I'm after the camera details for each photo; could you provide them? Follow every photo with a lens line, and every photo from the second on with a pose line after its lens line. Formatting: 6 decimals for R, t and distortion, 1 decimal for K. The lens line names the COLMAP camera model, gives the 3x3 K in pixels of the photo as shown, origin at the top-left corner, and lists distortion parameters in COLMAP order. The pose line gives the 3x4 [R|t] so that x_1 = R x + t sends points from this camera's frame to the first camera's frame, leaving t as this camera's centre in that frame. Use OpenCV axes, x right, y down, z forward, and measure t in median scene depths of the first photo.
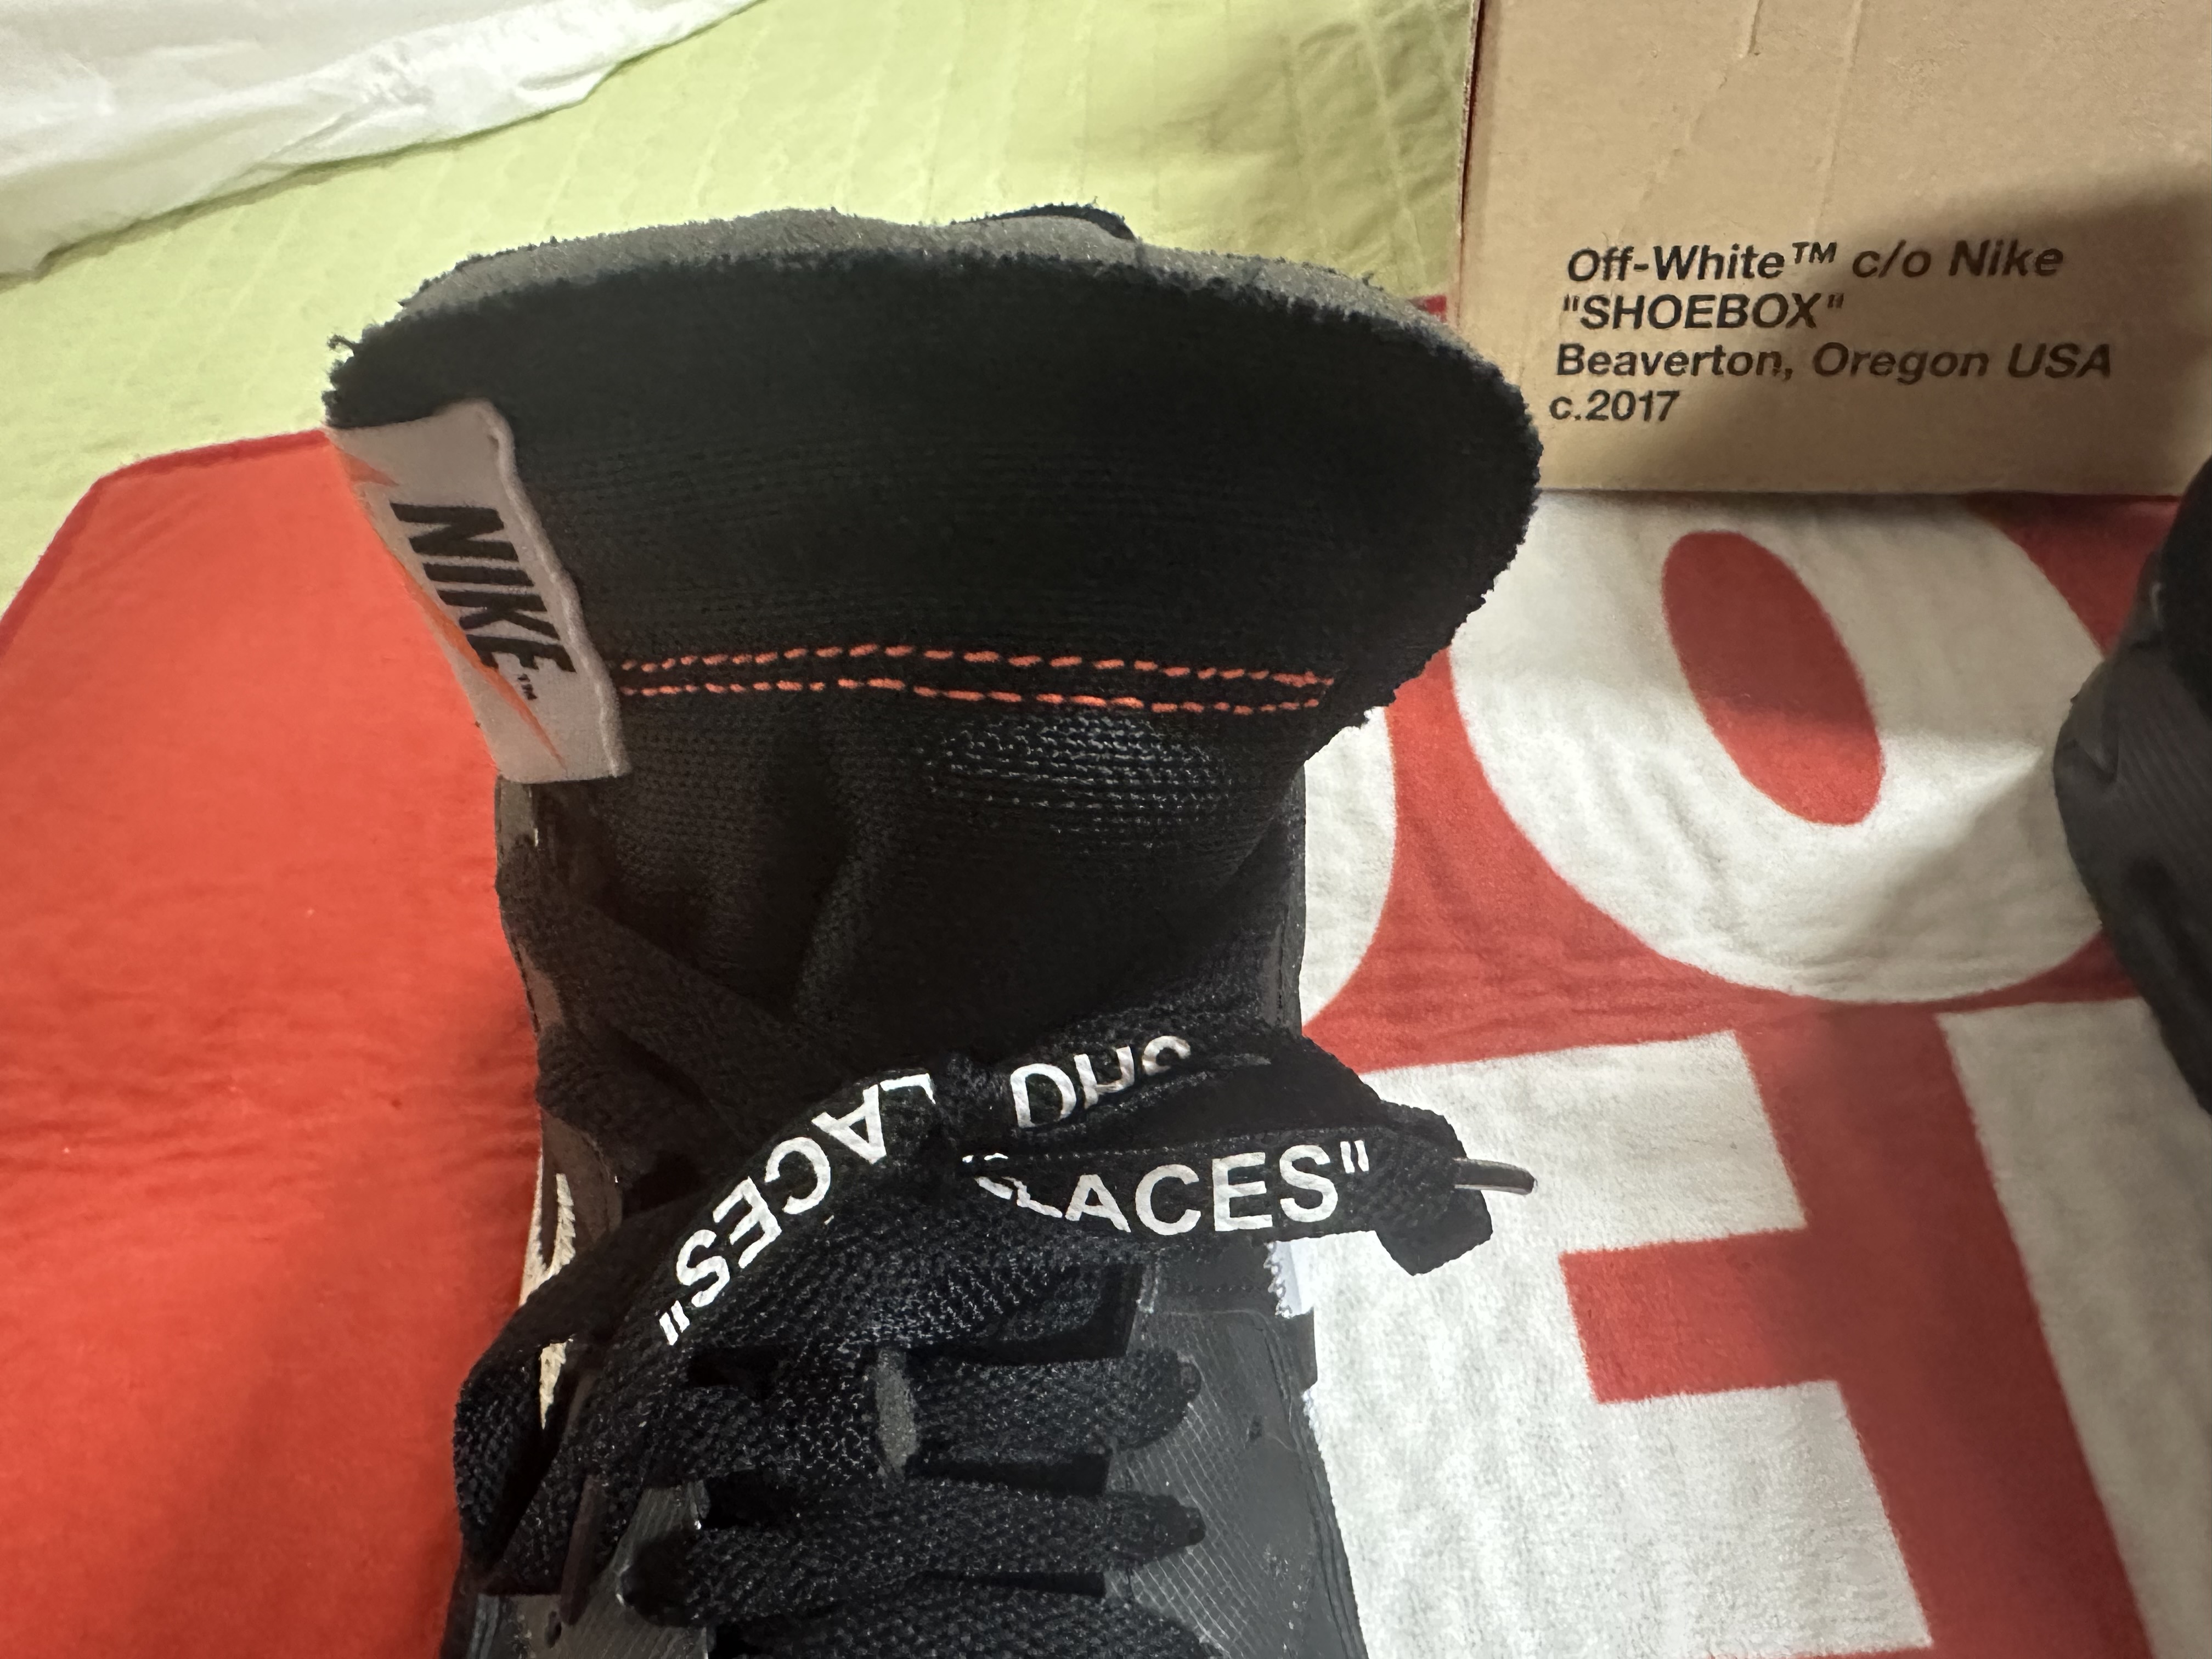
lens RADIAL K [[1520.9, 0, 1106.0], [0, 1520.9, 829.5], [0, 0, 1]] dist [0.001451, -0.004996]
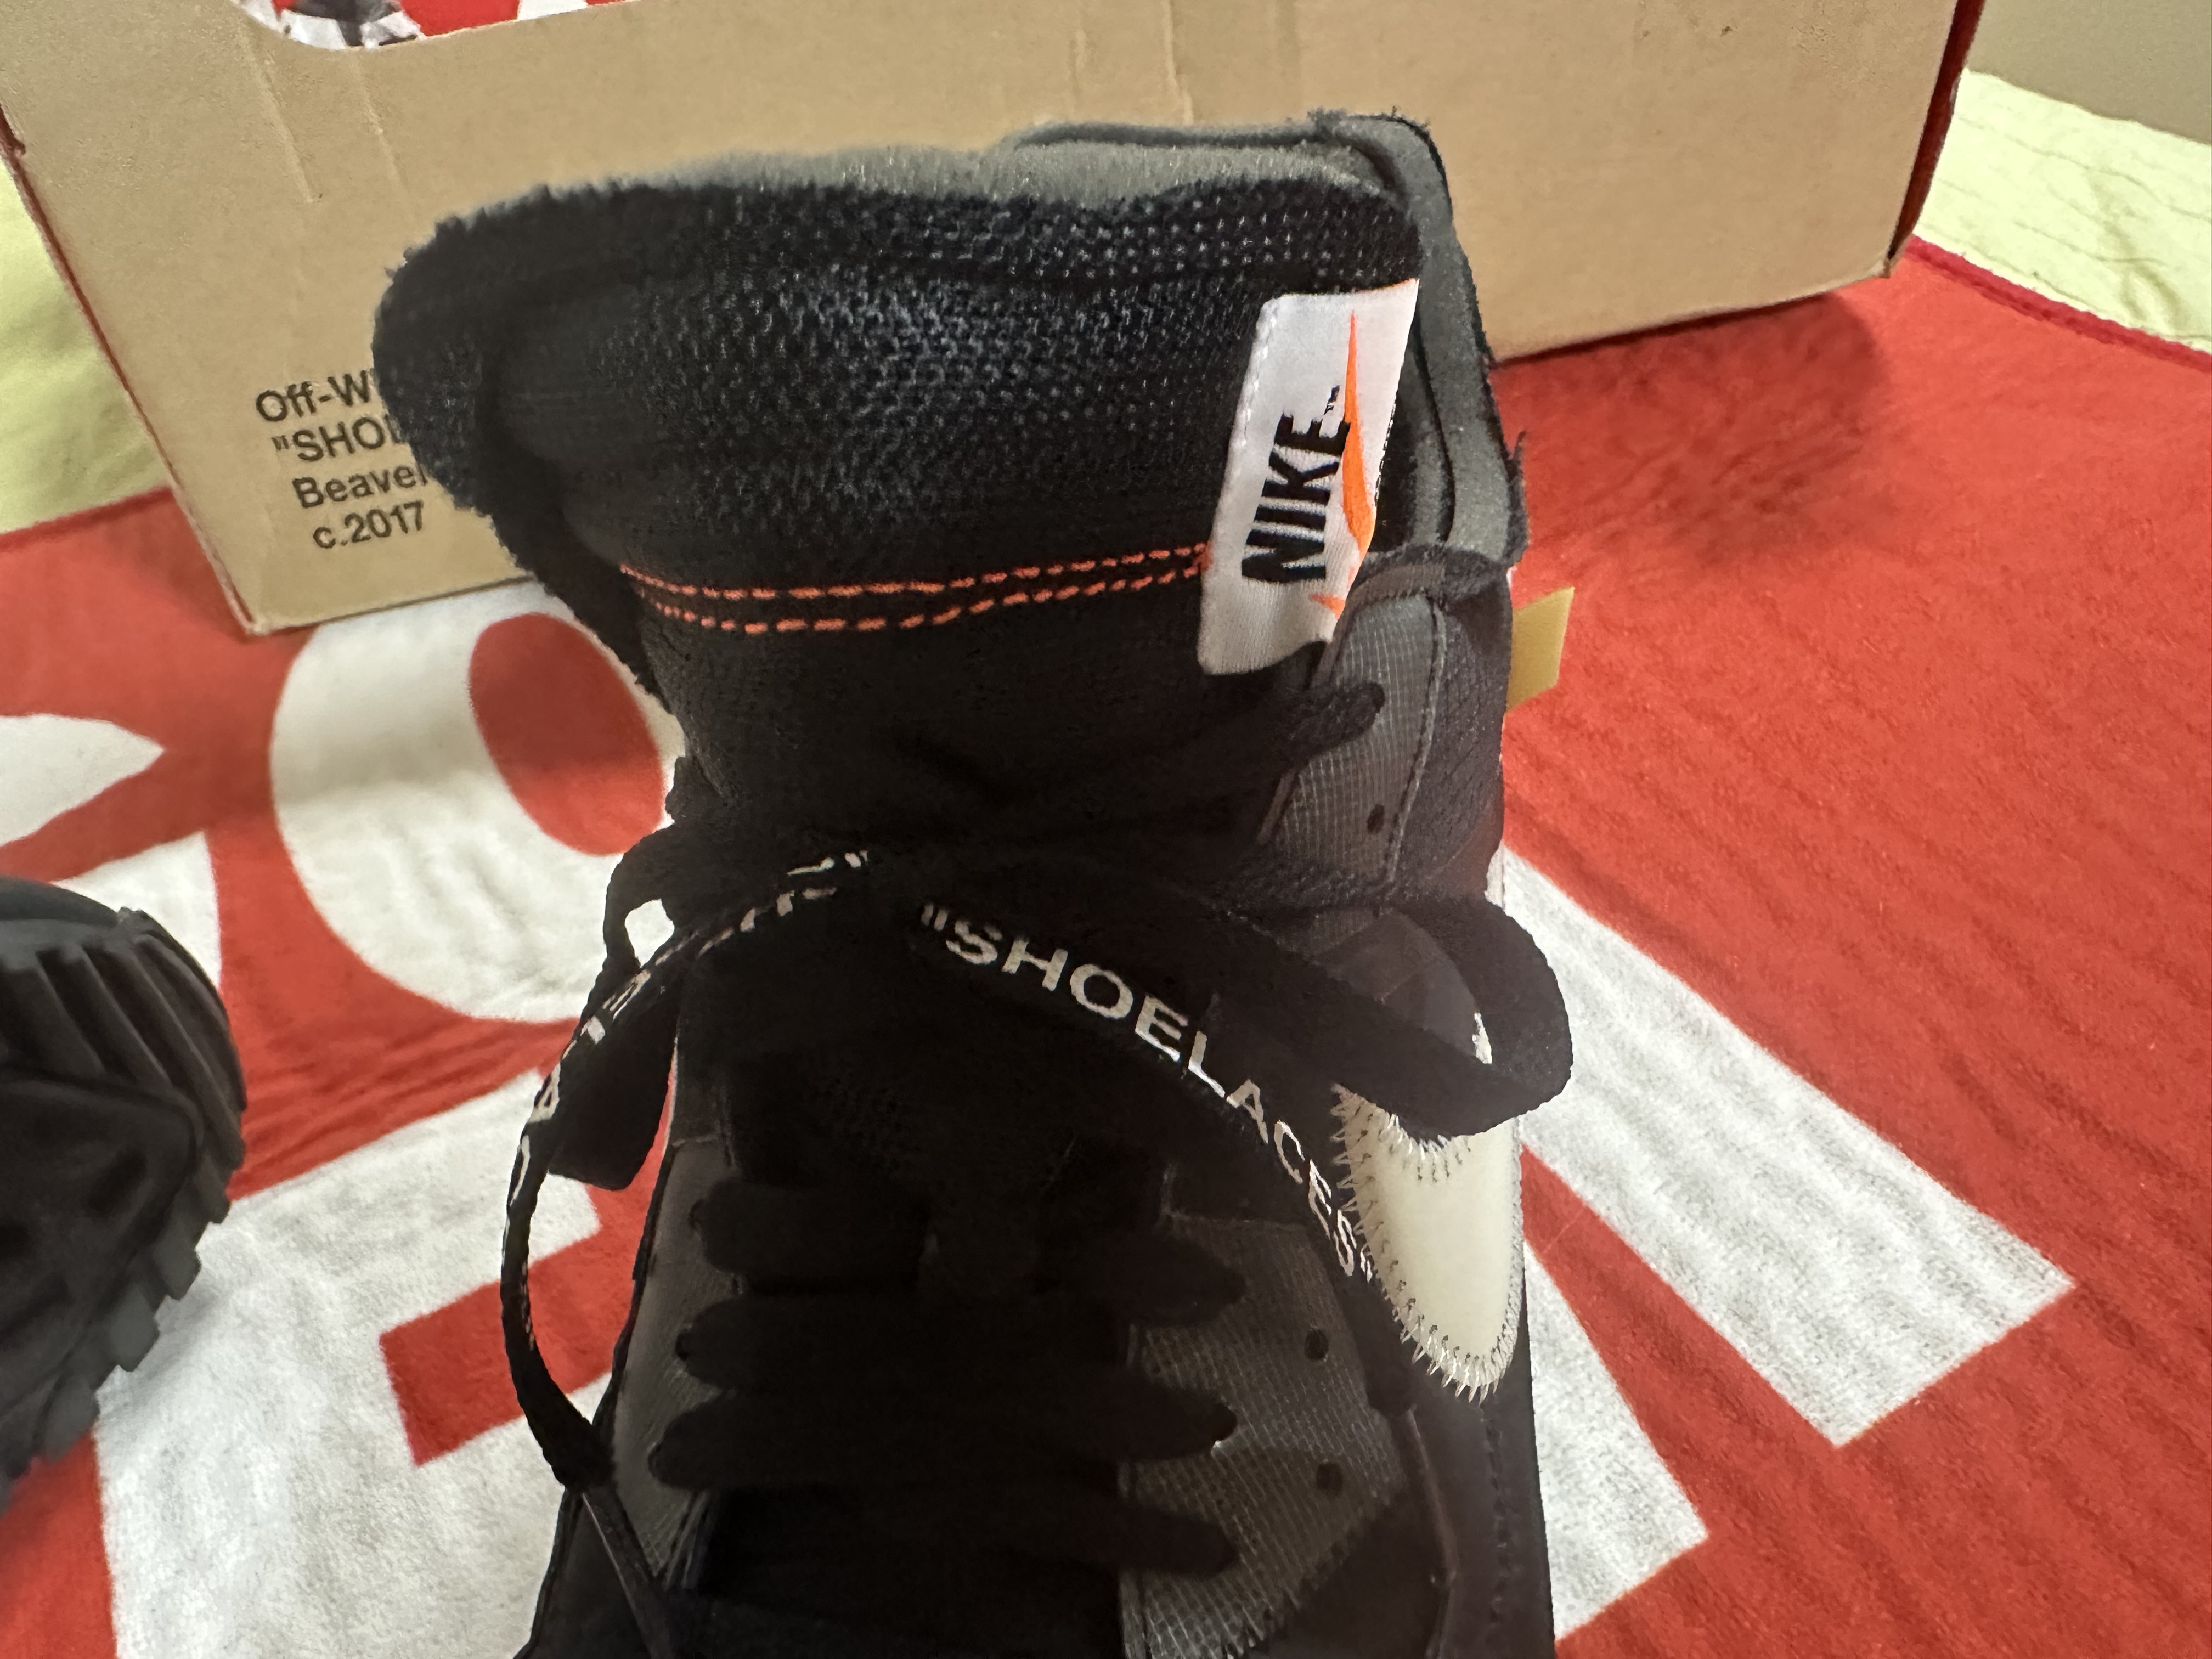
lens RADIAL K [[1520.9, 0, 1106.0], [0, 1520.9, 829.5], [0, 0, 1]] dist [0.001451, -0.004996]
pose [[0.926330, -0.263232, 0.269485, 0.491147], [0.285446, 0.957284, -0.046123, 0.123058], [-0.245832, 0.119649, 0.961899, -0.119348]]
